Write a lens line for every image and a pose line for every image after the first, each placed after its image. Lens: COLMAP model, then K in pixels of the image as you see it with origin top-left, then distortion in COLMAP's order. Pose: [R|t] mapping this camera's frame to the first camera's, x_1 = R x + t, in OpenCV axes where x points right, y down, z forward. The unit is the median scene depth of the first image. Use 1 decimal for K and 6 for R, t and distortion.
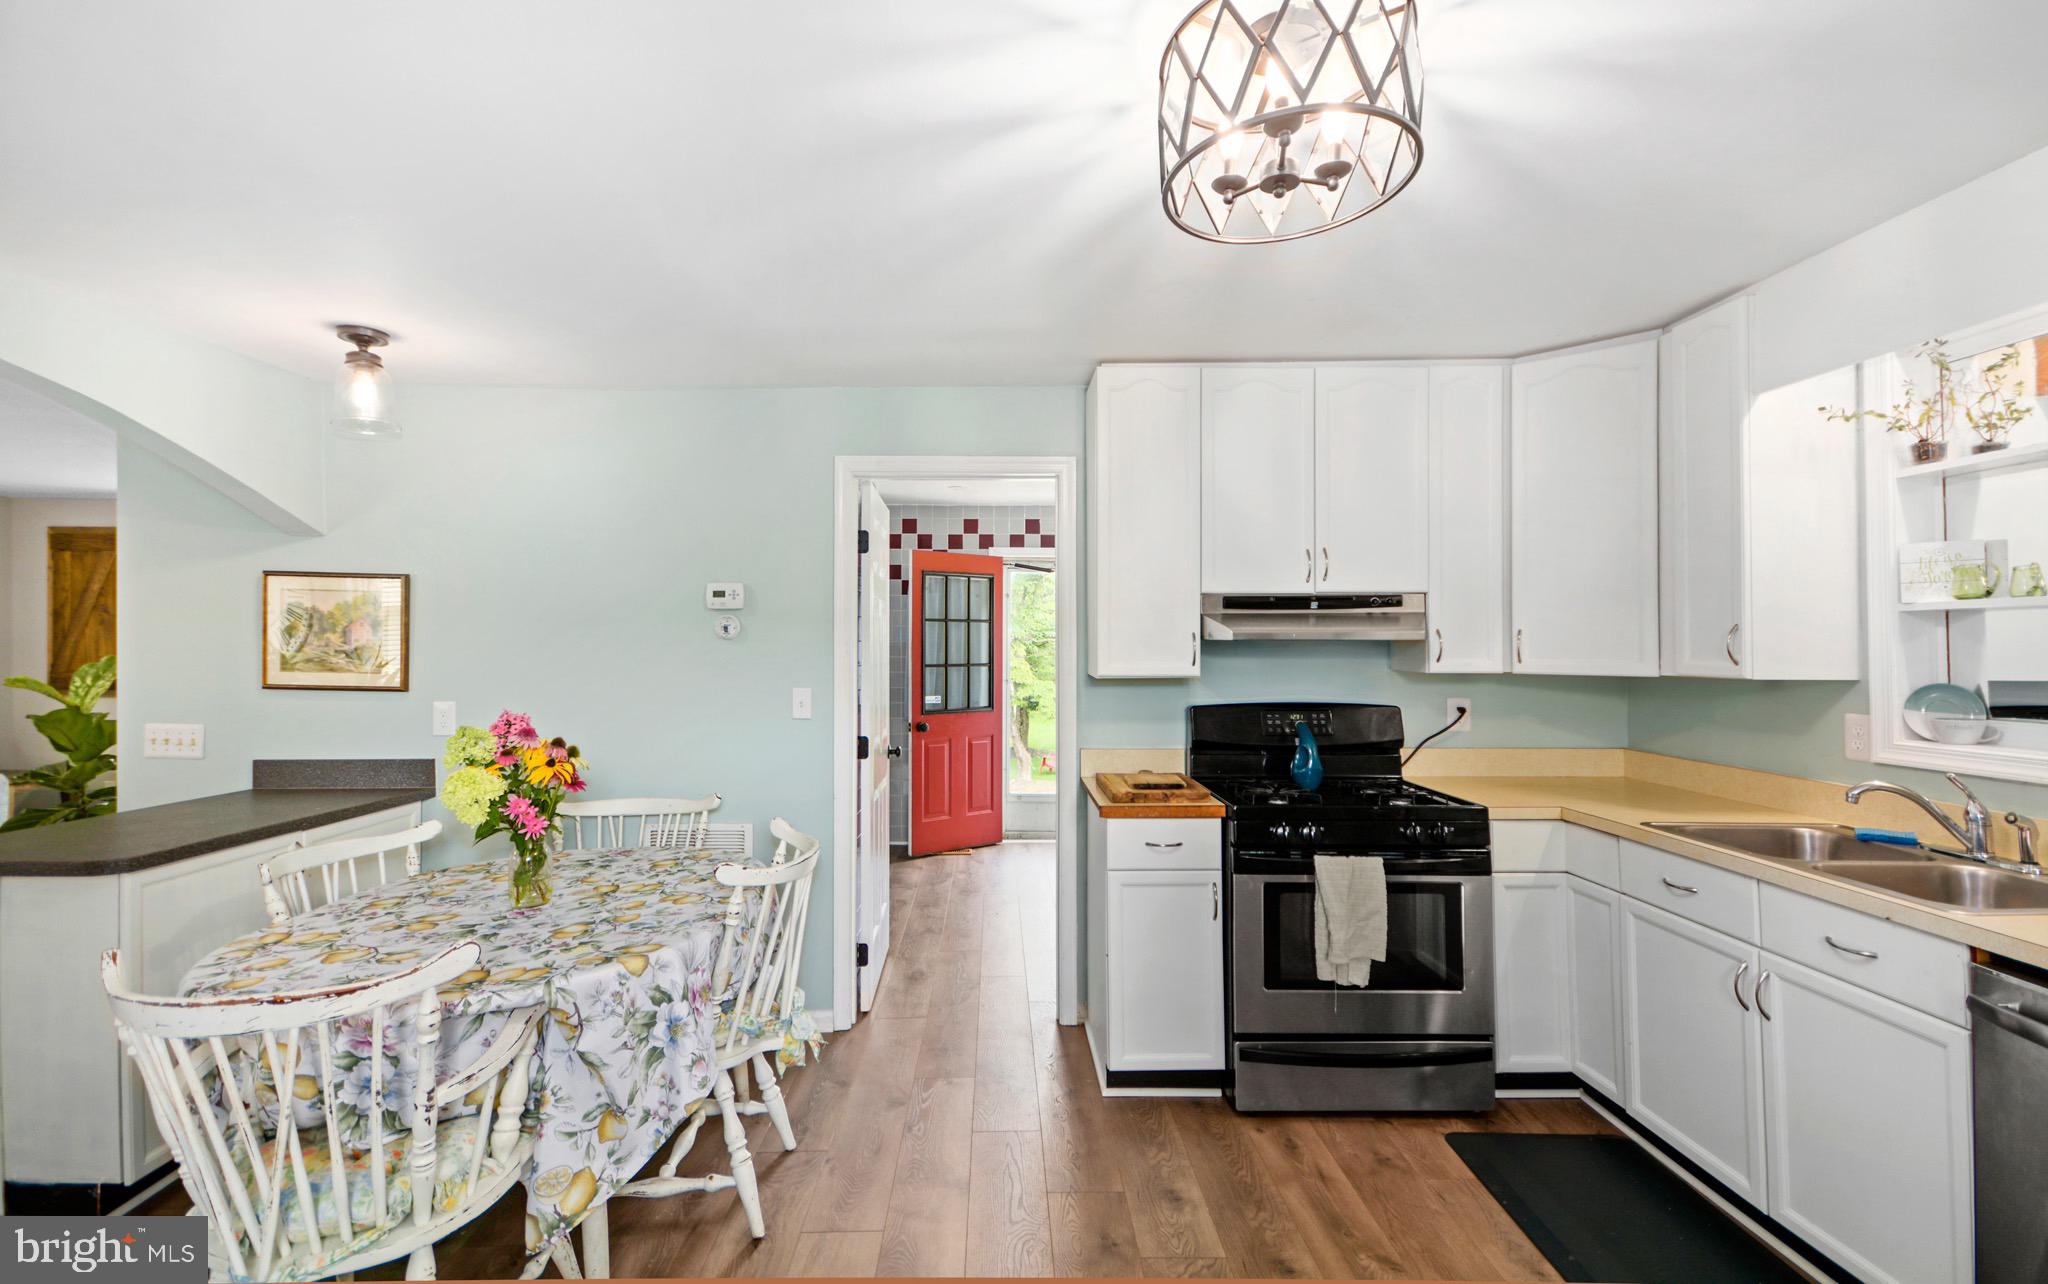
lens RADIAL K [[906.7, 0, 1015.4], [0, 906.7, 641.7], [0, 0, 1]] dist [0.016982, 0.000672]
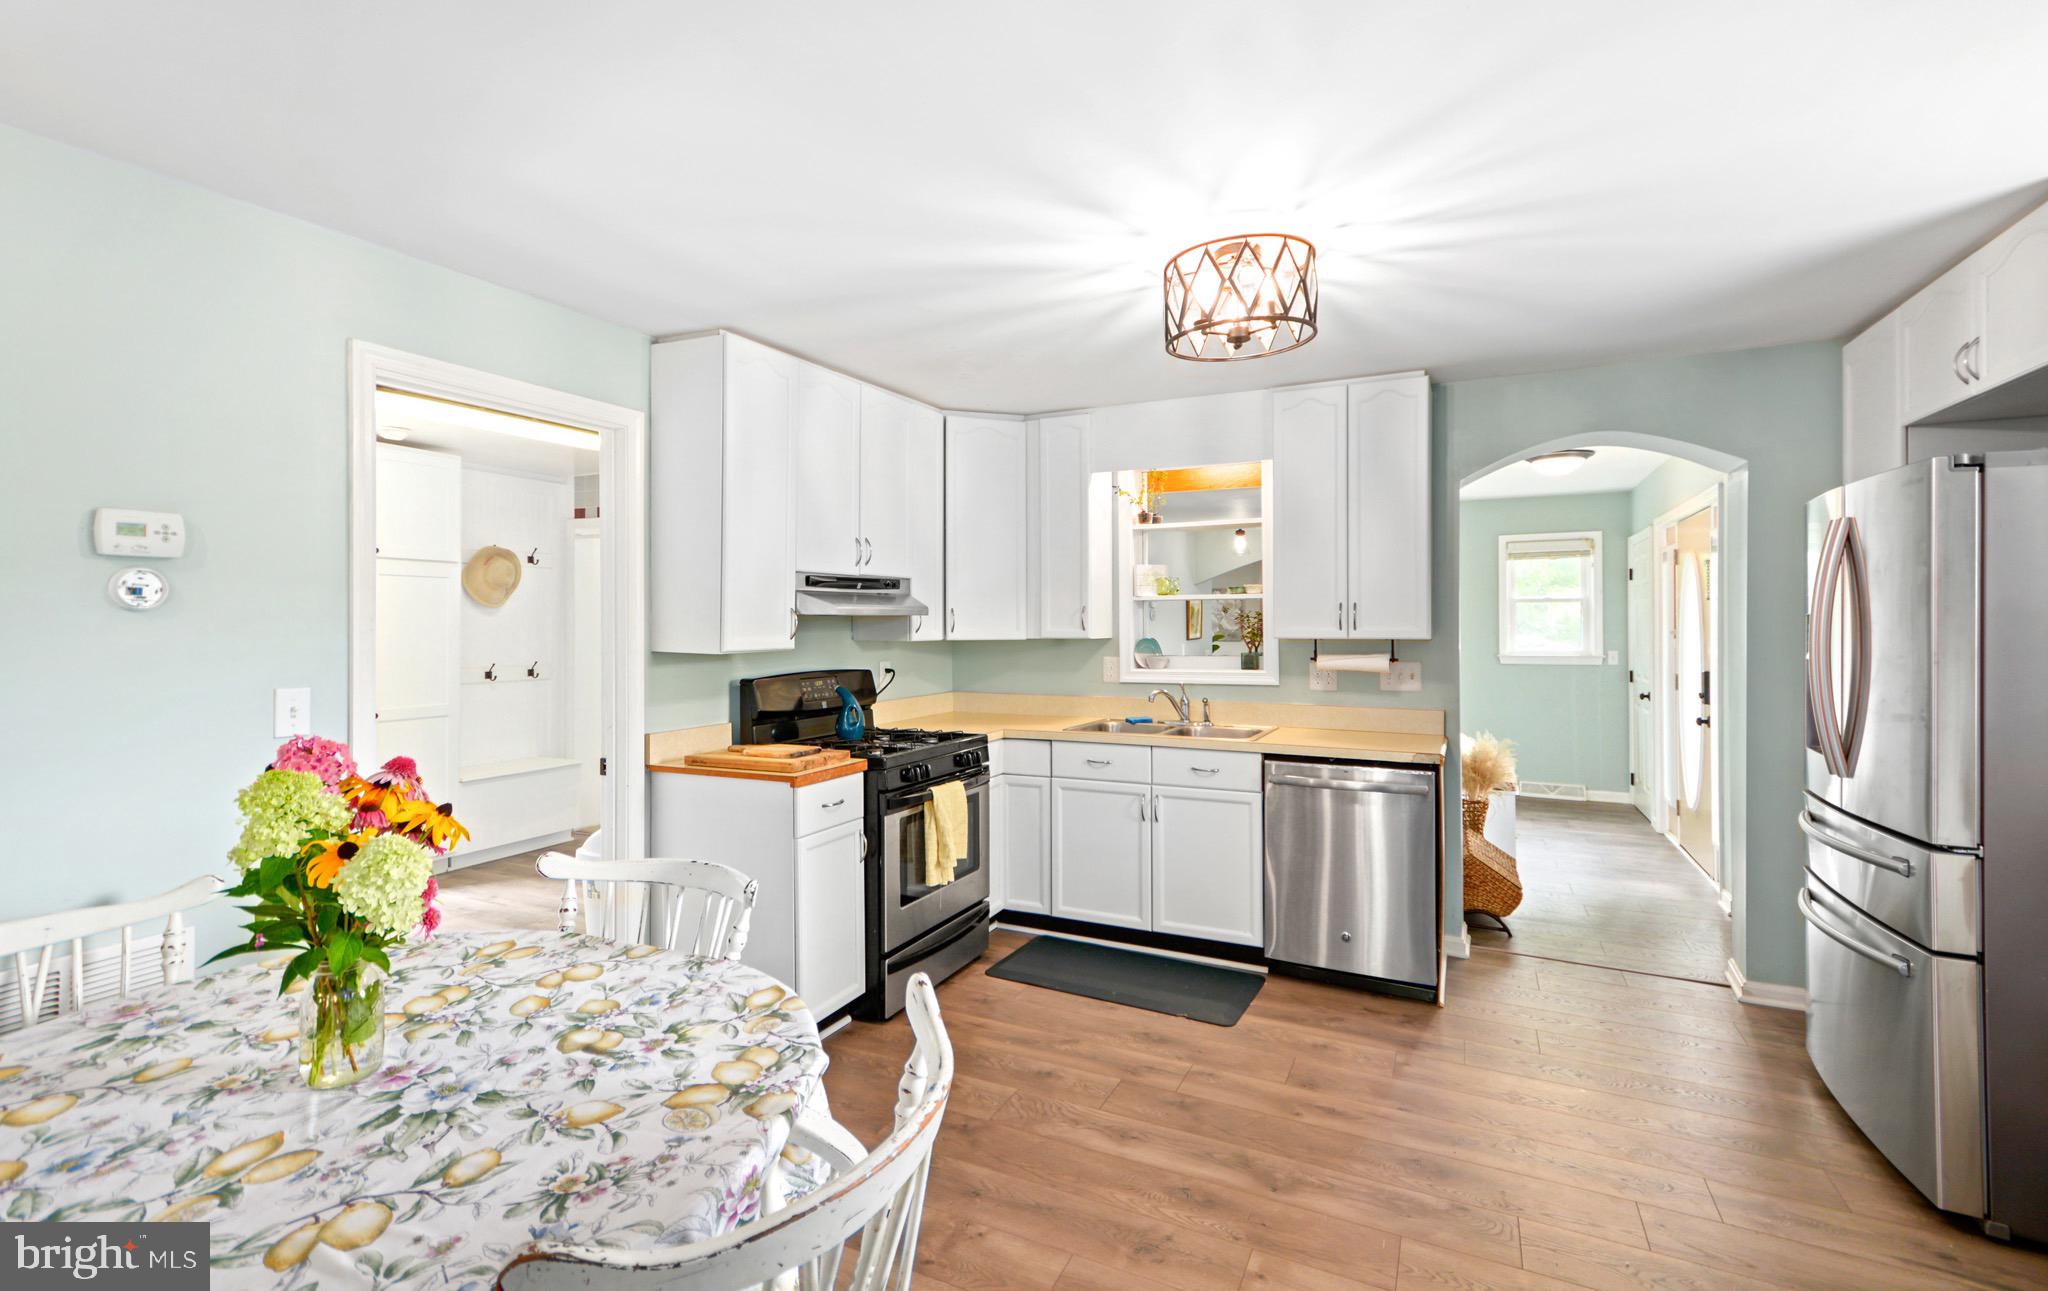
lens RADIAL K [[906.7, 0, 1031.6], [0, 906.7, 615.8], [0, 0, 1]] dist [0.016982, 0.000672]
pose [[0.459488, 0.003249, 0.888178, -0.680627], [0.003093, 0.999981, -0.005258, 0.006180], [-0.888179, 0.005164, 0.459469, 0.288963]]
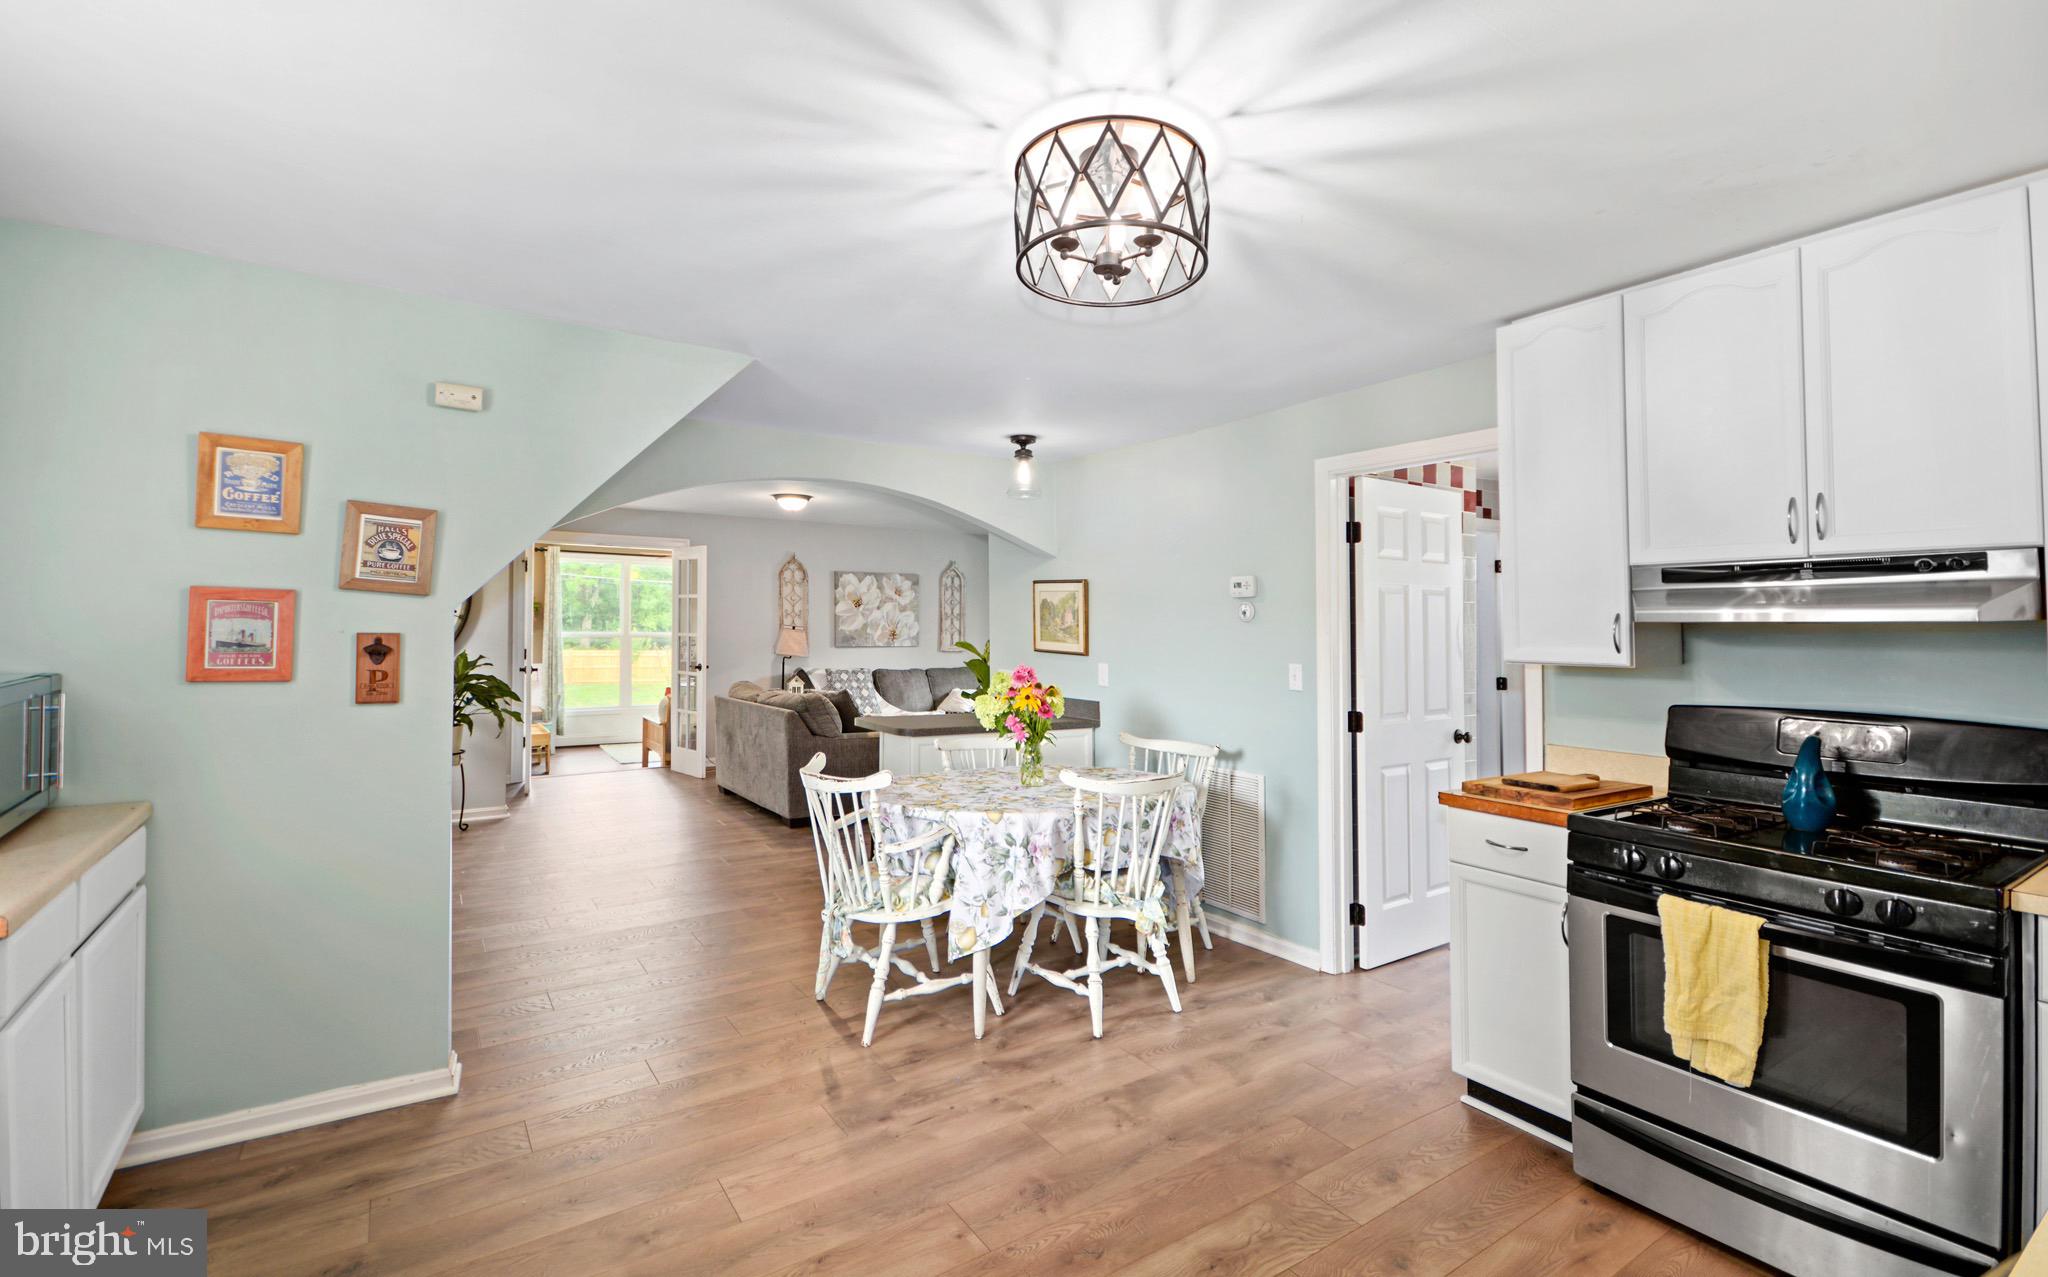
lens RADIAL K [[908.3, 0, 1025.5], [0, 908.3, 624.9], [0, 0, 1]] dist [0.011292, -0.004834]
pose [[0.545163, 0.003370, -0.838323, 0.663091], [-0.006596, 0.999978, -0.000270, 0.004805], [0.838304, 0.005677, 0.545174, 0.096505]]
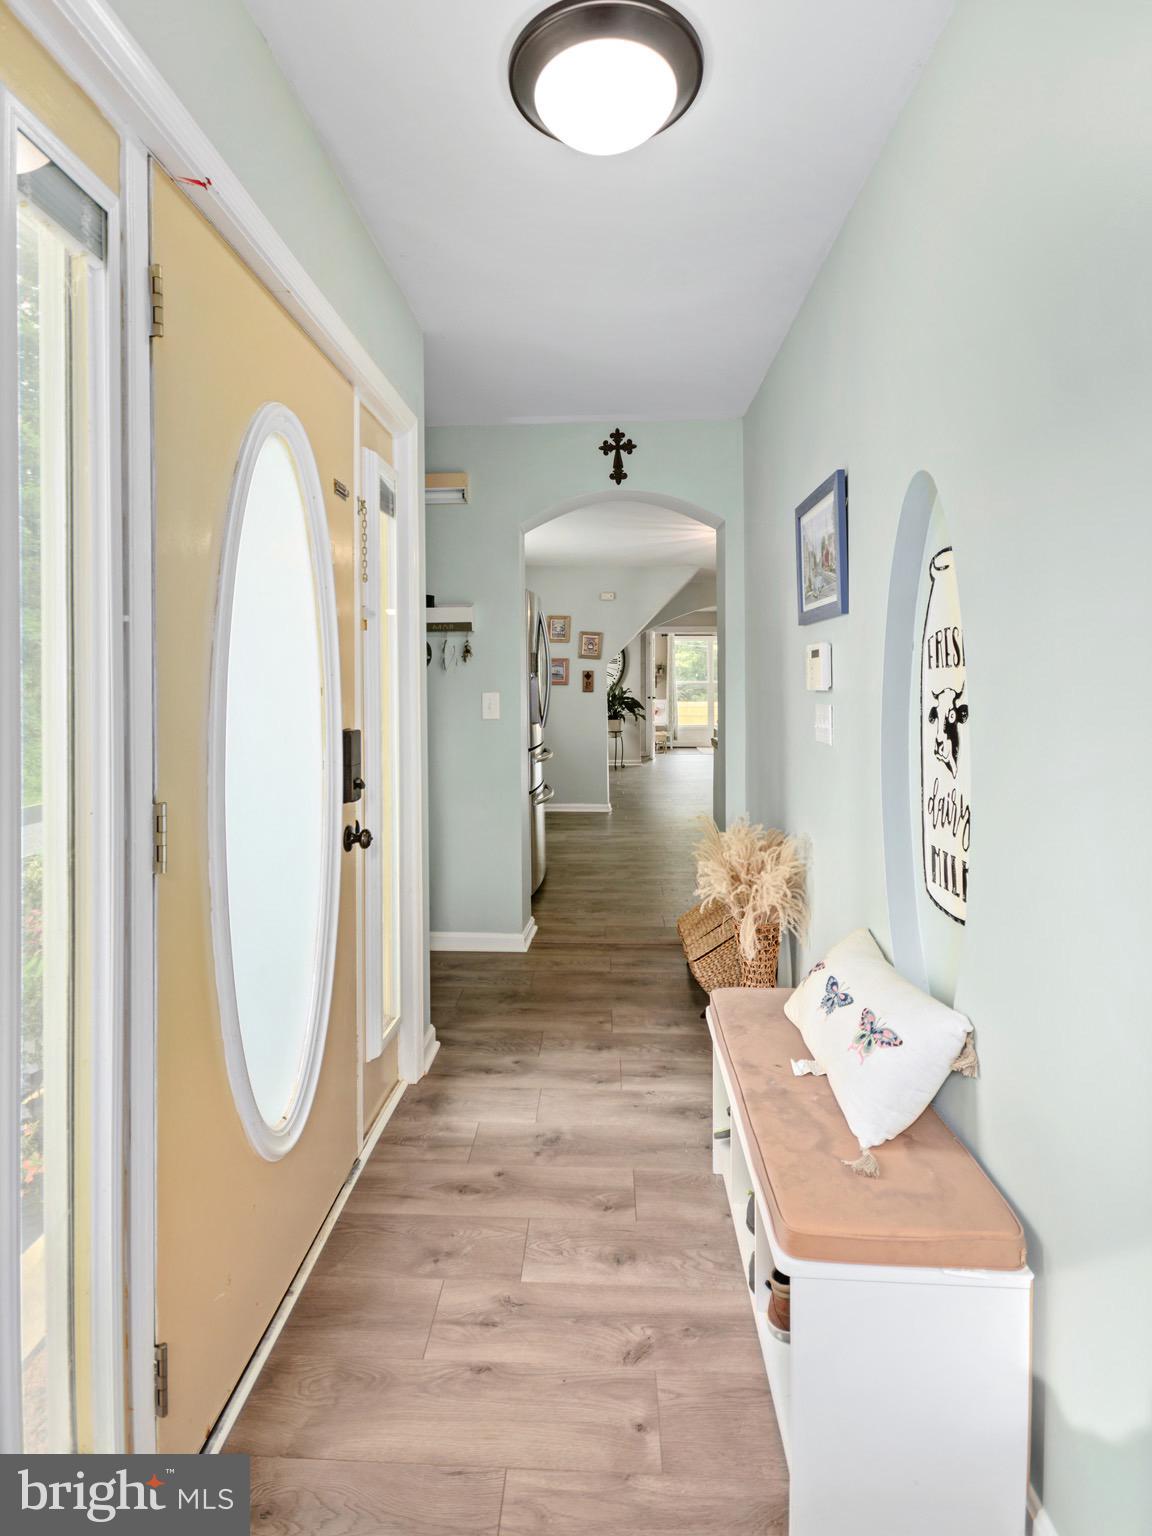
lens RADIAL K [[827.1, 0, 573.5], [0, 827.1, 767.8], [0, 0, 1]] dist [-0.004074, -0.000148]
pose [[-0.063800, 0.100440, -0.992895, 2.317097], [0.009872, 0.994937, 0.100013, 0.062272], [0.997914, -0.003421, -0.064469, 0.180183]]
